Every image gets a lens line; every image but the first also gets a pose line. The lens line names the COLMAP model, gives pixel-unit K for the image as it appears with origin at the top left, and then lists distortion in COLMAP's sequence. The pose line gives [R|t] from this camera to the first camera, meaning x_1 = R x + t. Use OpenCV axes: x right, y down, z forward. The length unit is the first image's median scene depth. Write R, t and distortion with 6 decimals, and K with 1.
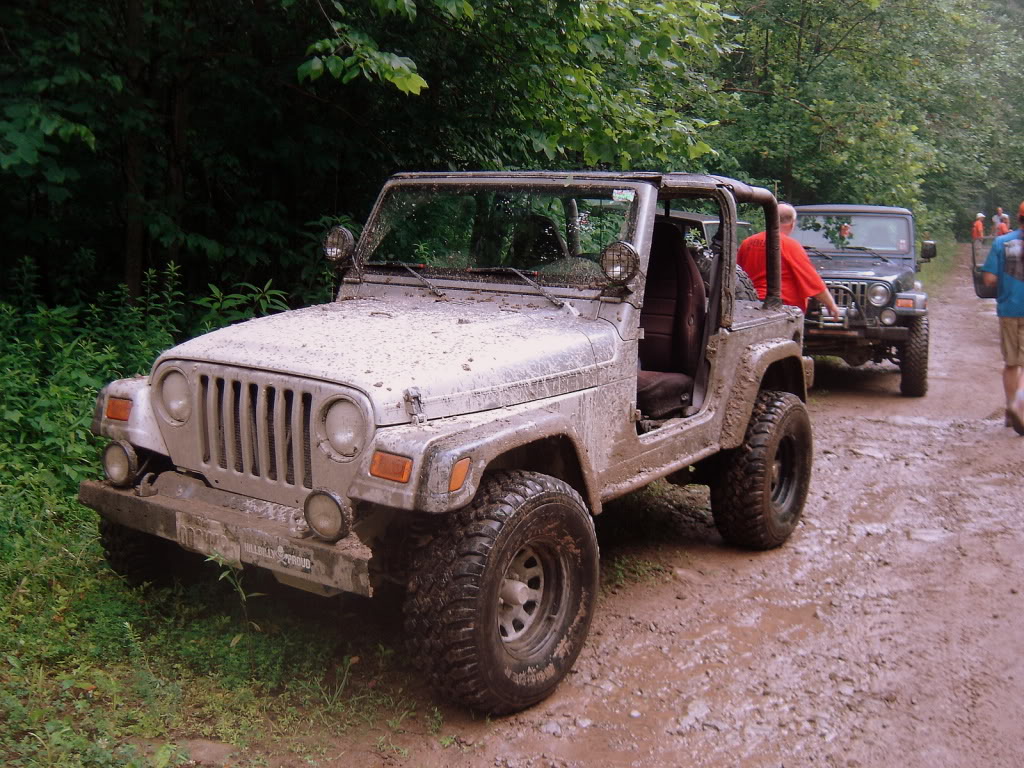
lens RADIAL K [[1123.2, 0, 511.4], [0, 1123.2, 363.3], [0, 0, 1]] dist [-0.152411, 0.040093]
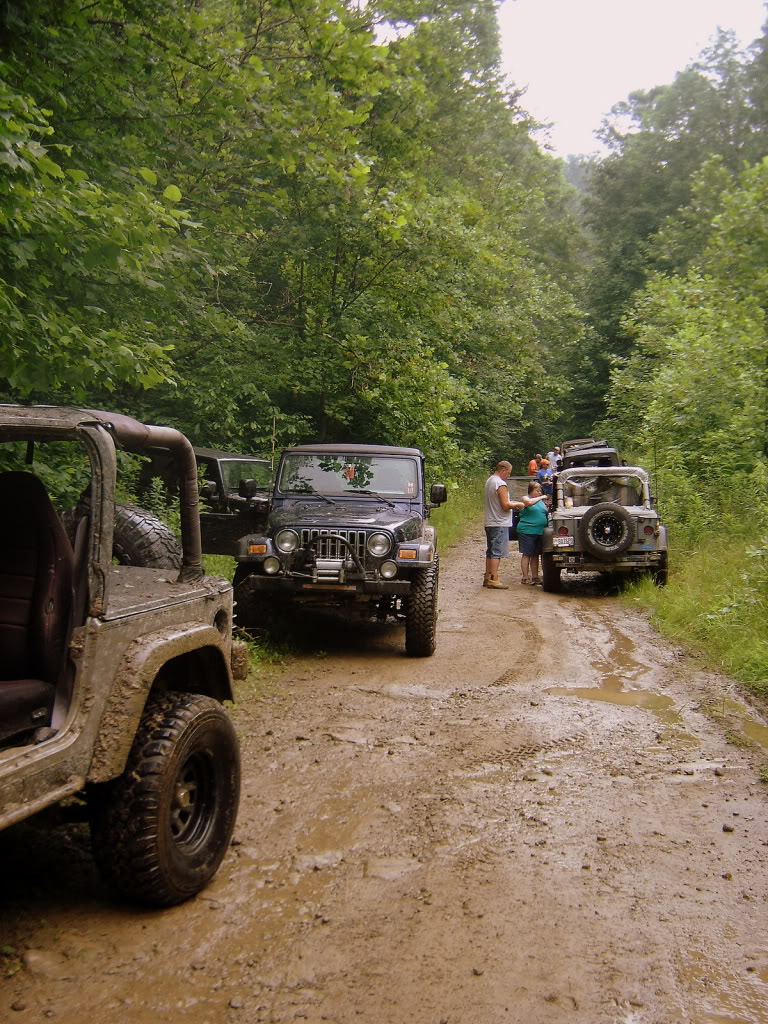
lens RADIAL K [[1123.2, 0, 384.0], [0, 1123.2, 512.0], [0, 0, 1]] dist [-0.152411, 0.040093]
pose [[0.961168, 0.006354, 0.275891, 0.126680], [0.014430, 0.997210, -0.073239, -0.032636], [-0.275587, 0.074377, 0.958394, 0.179963]]
